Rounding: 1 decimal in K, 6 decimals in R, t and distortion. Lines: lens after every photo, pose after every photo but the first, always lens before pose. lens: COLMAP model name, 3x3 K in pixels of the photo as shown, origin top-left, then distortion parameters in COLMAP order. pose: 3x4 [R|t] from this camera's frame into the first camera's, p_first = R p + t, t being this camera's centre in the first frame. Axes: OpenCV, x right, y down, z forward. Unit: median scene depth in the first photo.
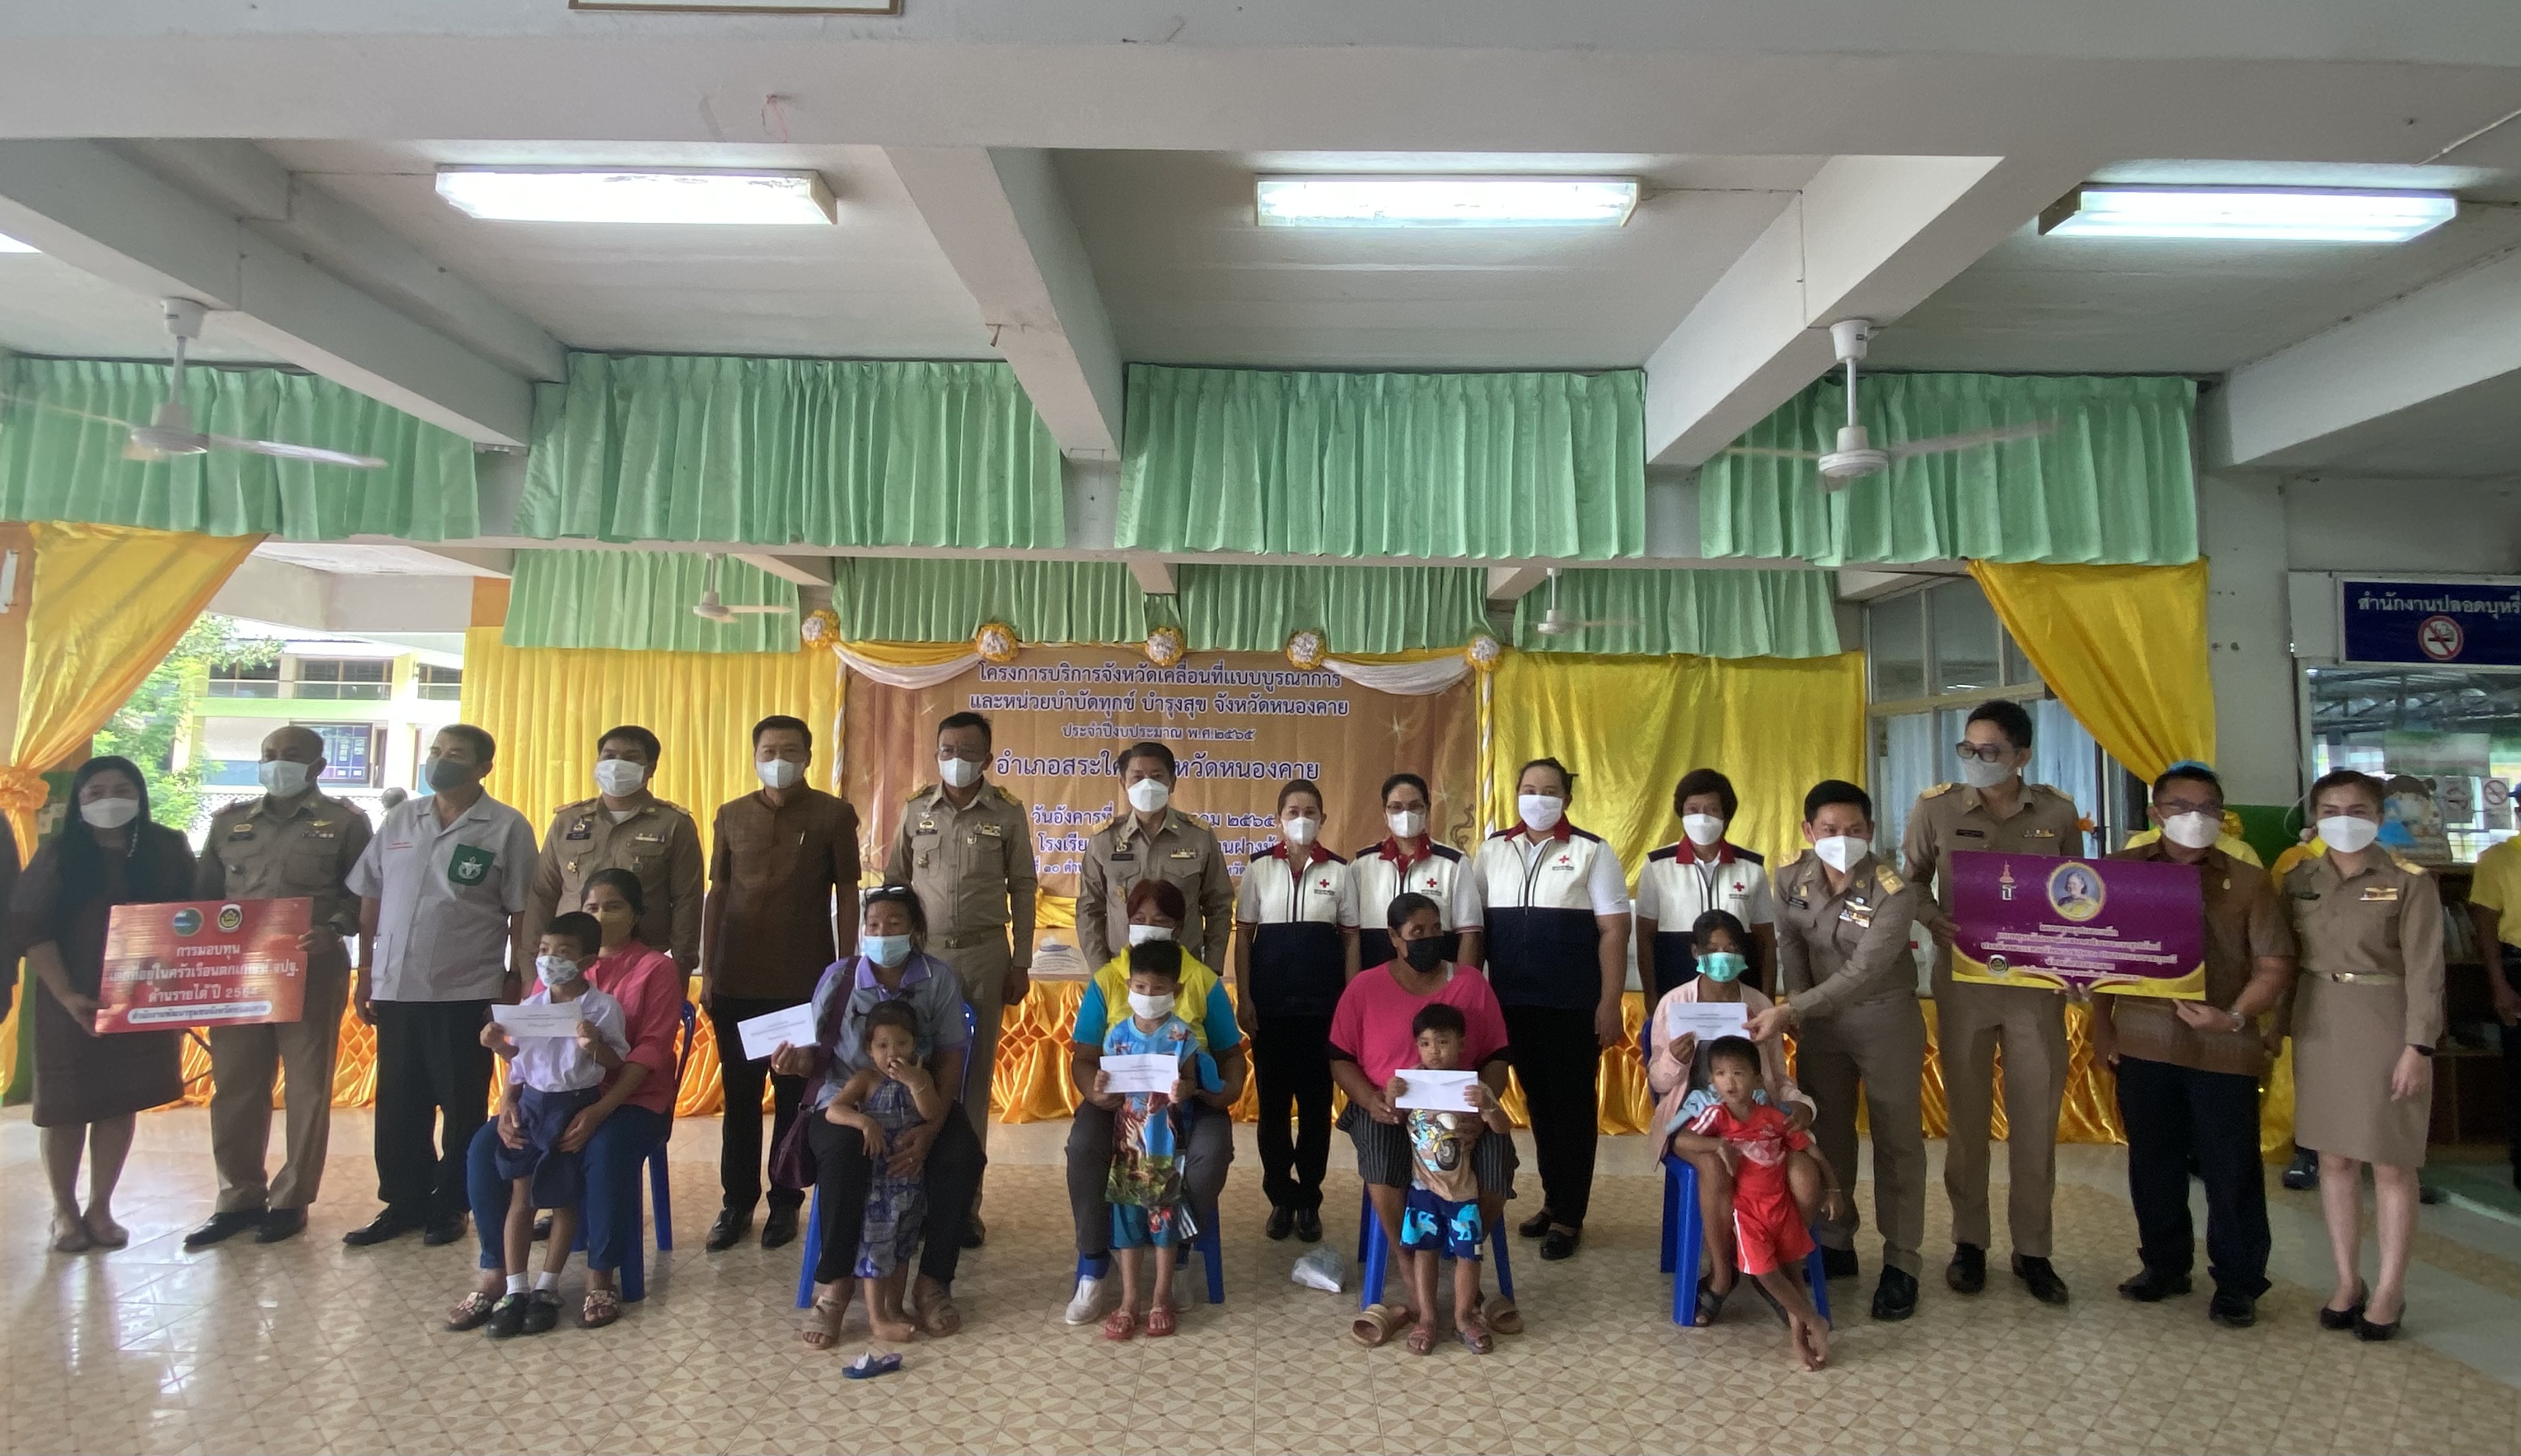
lens RADIAL K [[1269.2, 0, 1259.0], [0, 1269.2, 698.1], [0, 0, 1]] dist [0.032808, -0.025470]
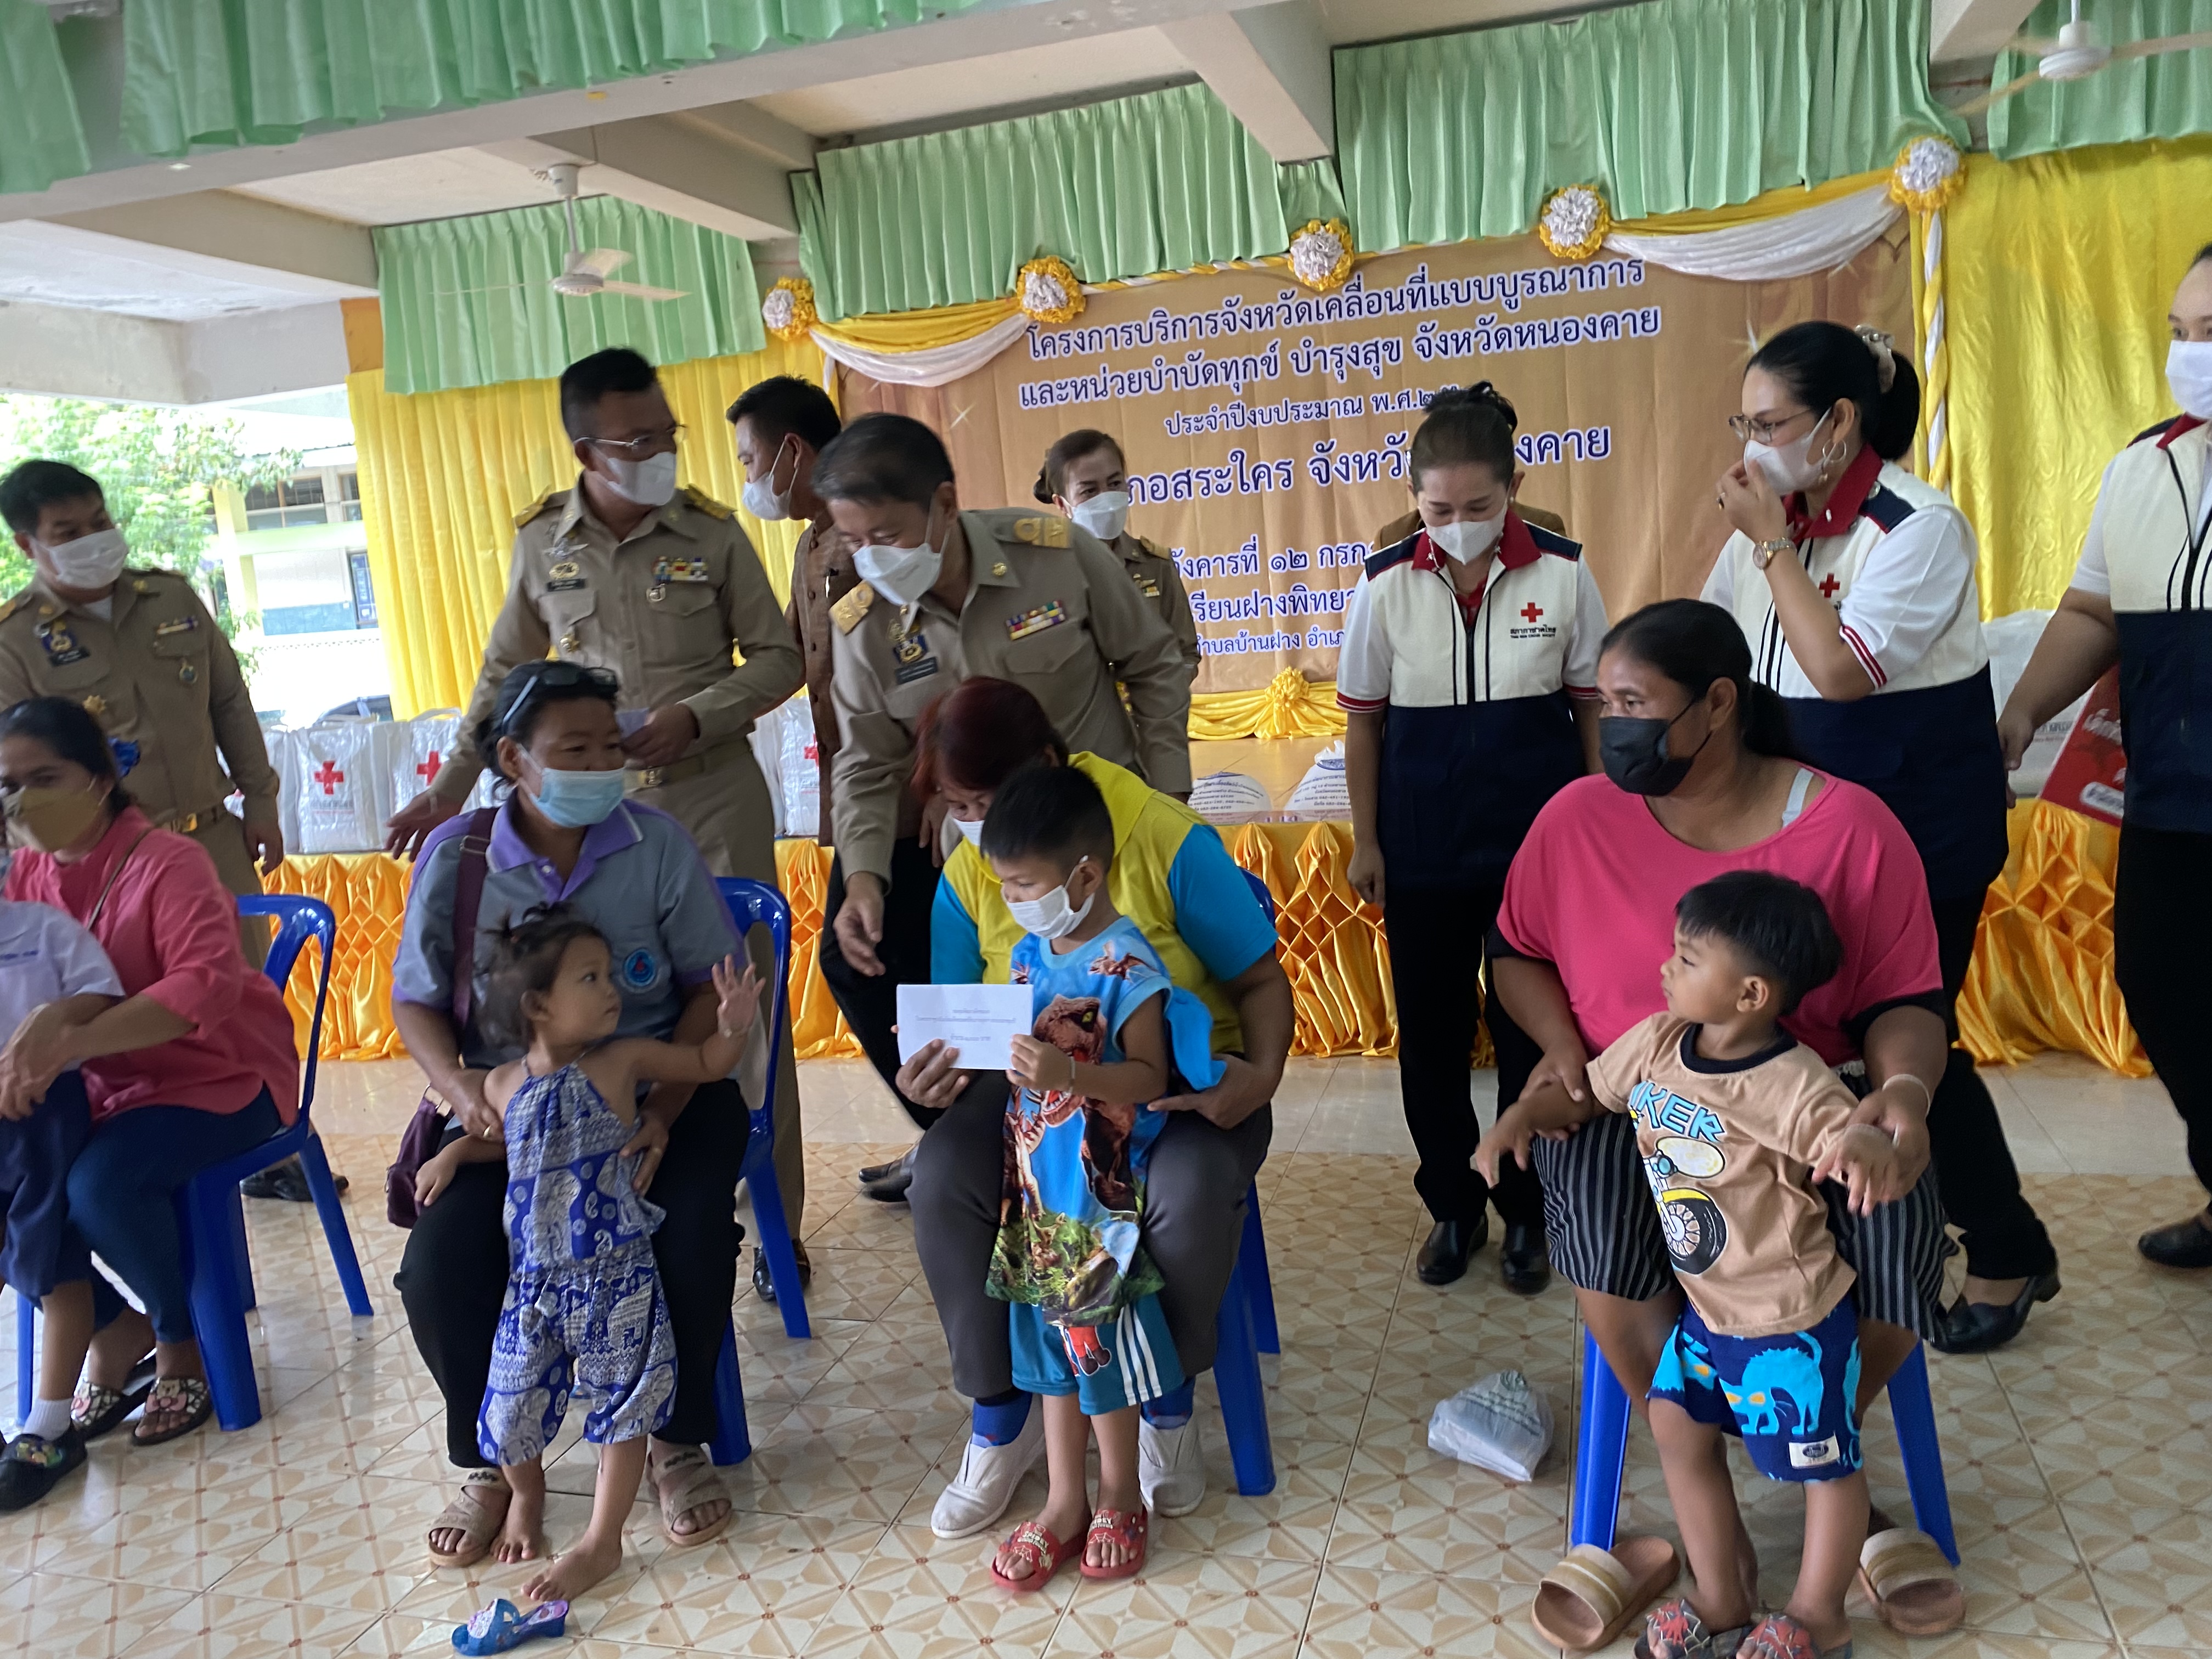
lens RADIAL K [[1695.8, 0, 1088.3], [0, 1695.8, 823.3], [0, 0, 1]] dist [0.027446, -0.030810]
pose [[0.953320, -0.051489, -0.297541, 0.071384], [0.117477, 0.970969, 0.208370, 0.063063], [0.278174, -0.233597, 0.931693, 0.301788]]
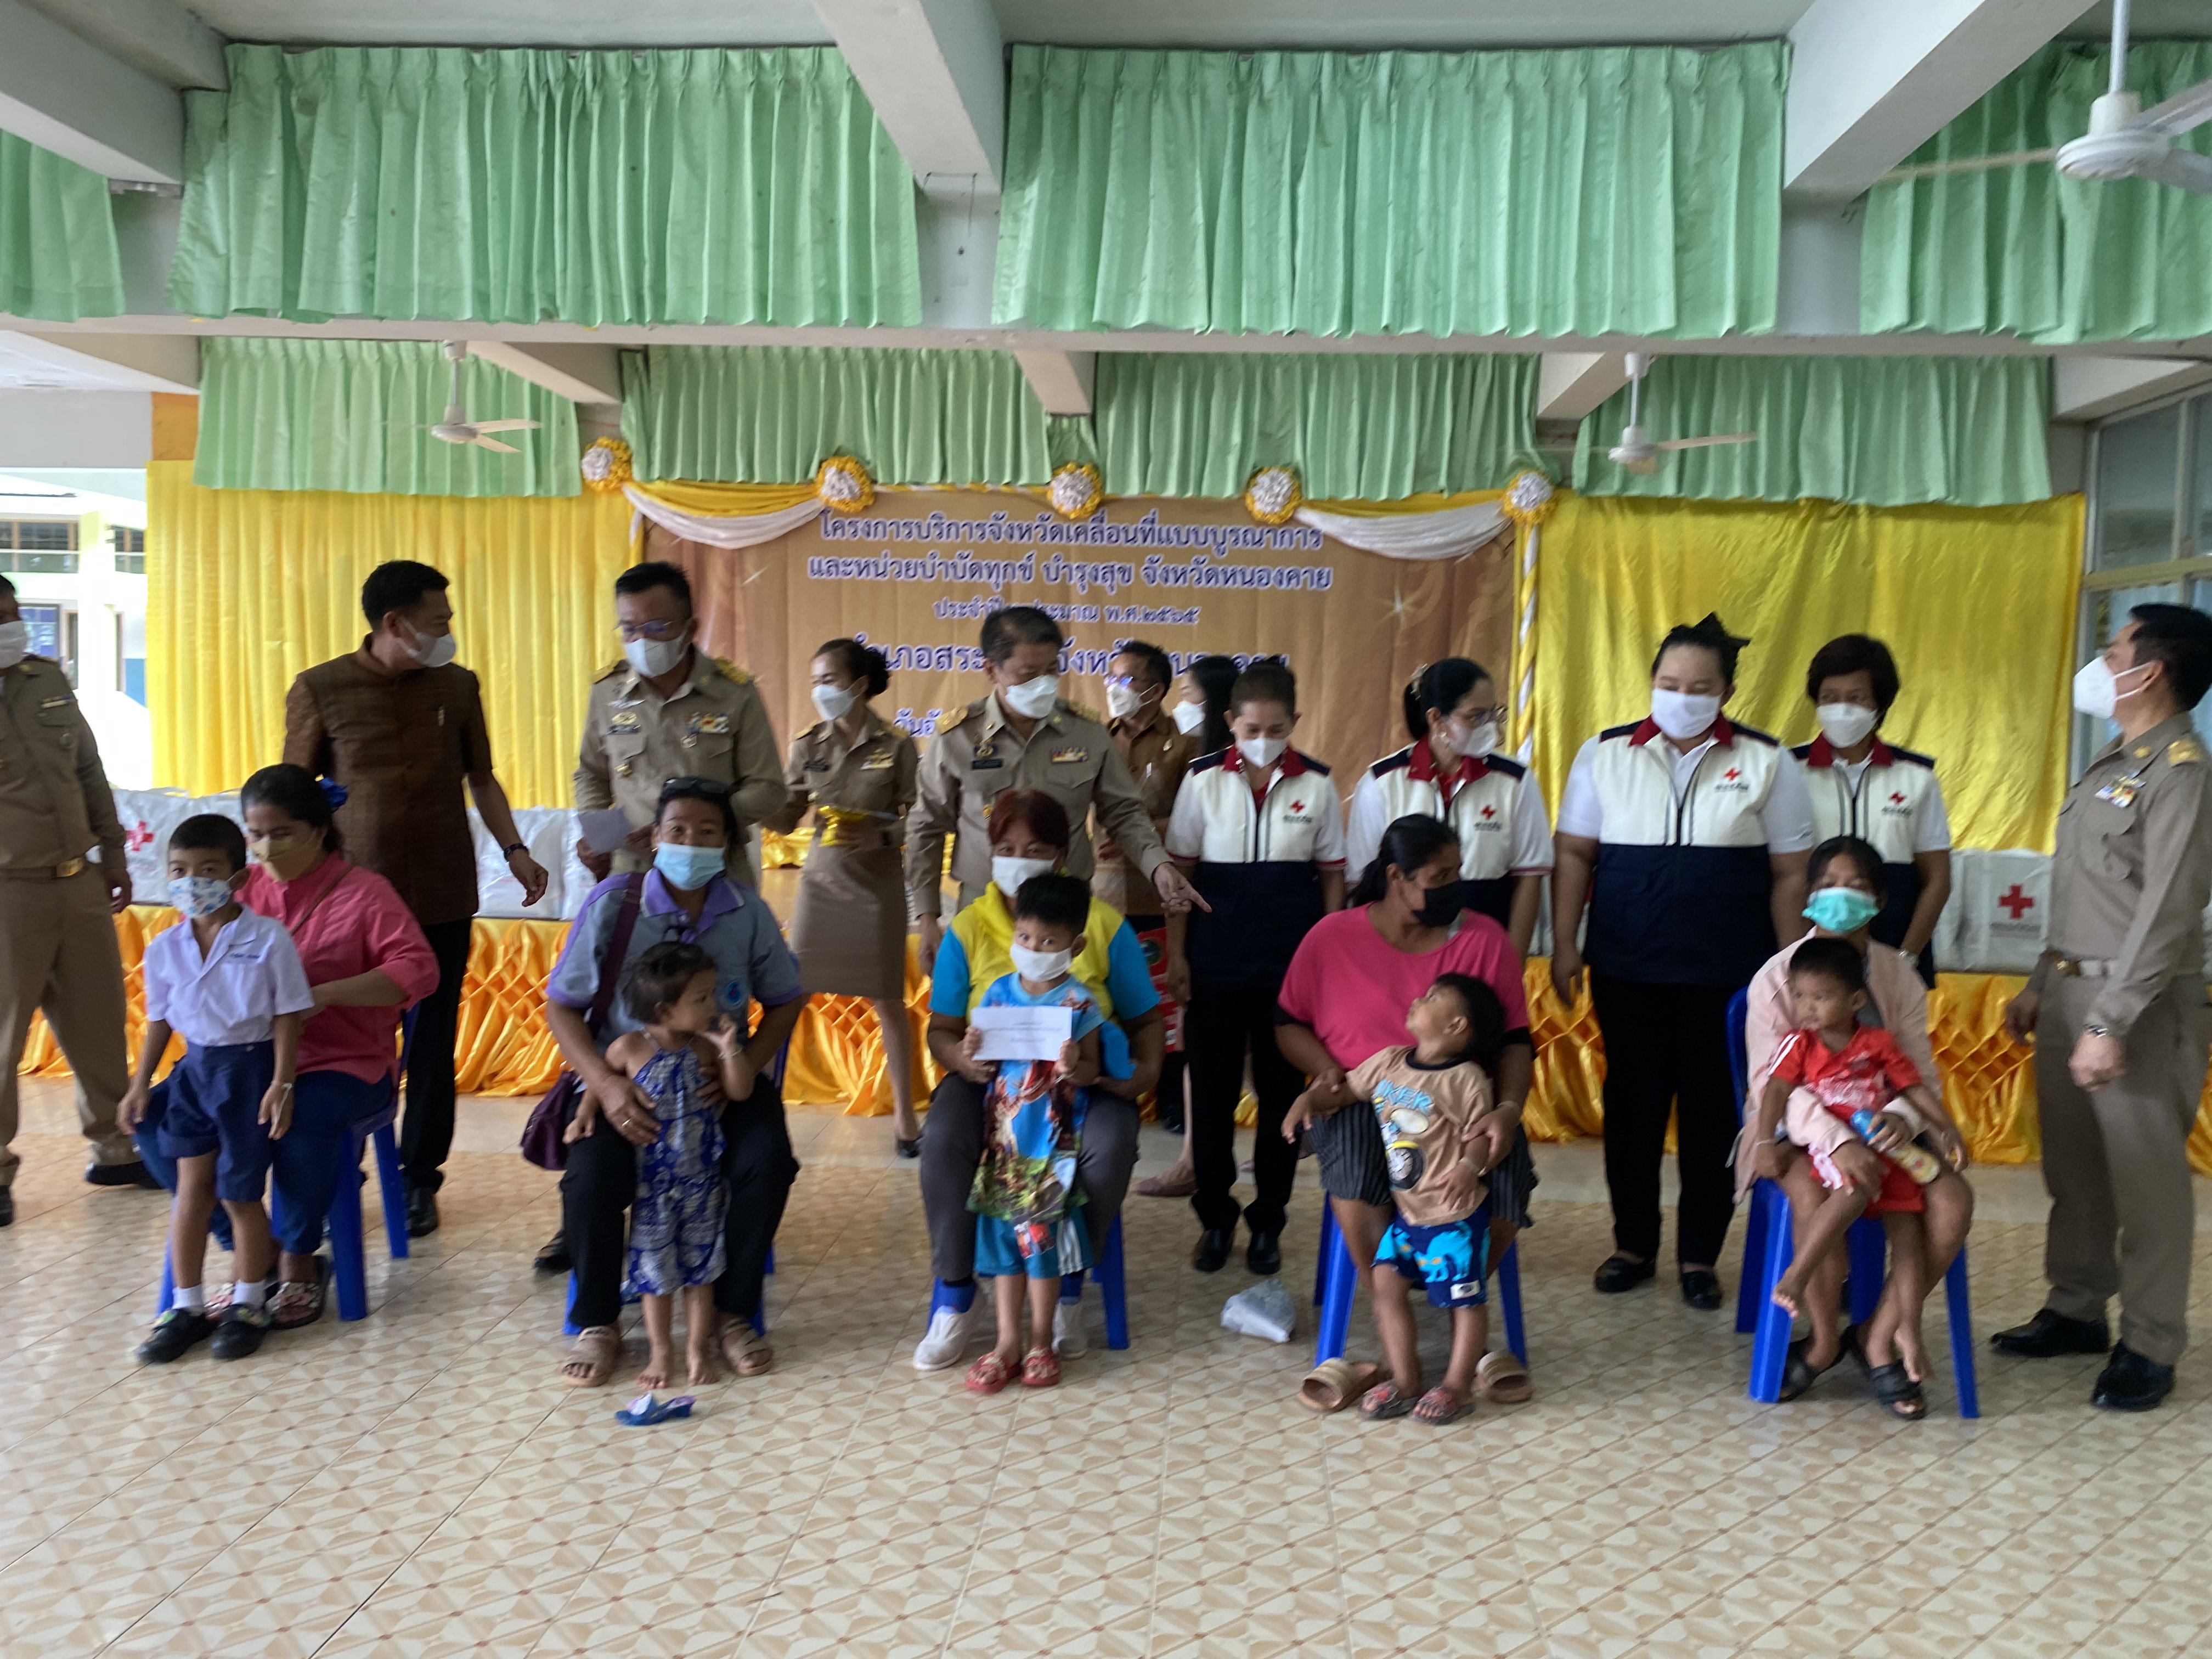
lens RADIAL K [[1695.8, 0, 1095.7], [0, 1695.8, 825.4], [0, 0, 1]] dist [0.027446, -0.030810]
pose [[0.997374, 0.014420, -0.070969, 0.012669], [-0.004434, 0.990296, 0.138902, 0.024018], [0.072284, -0.138223, 0.987760, 0.045520]]
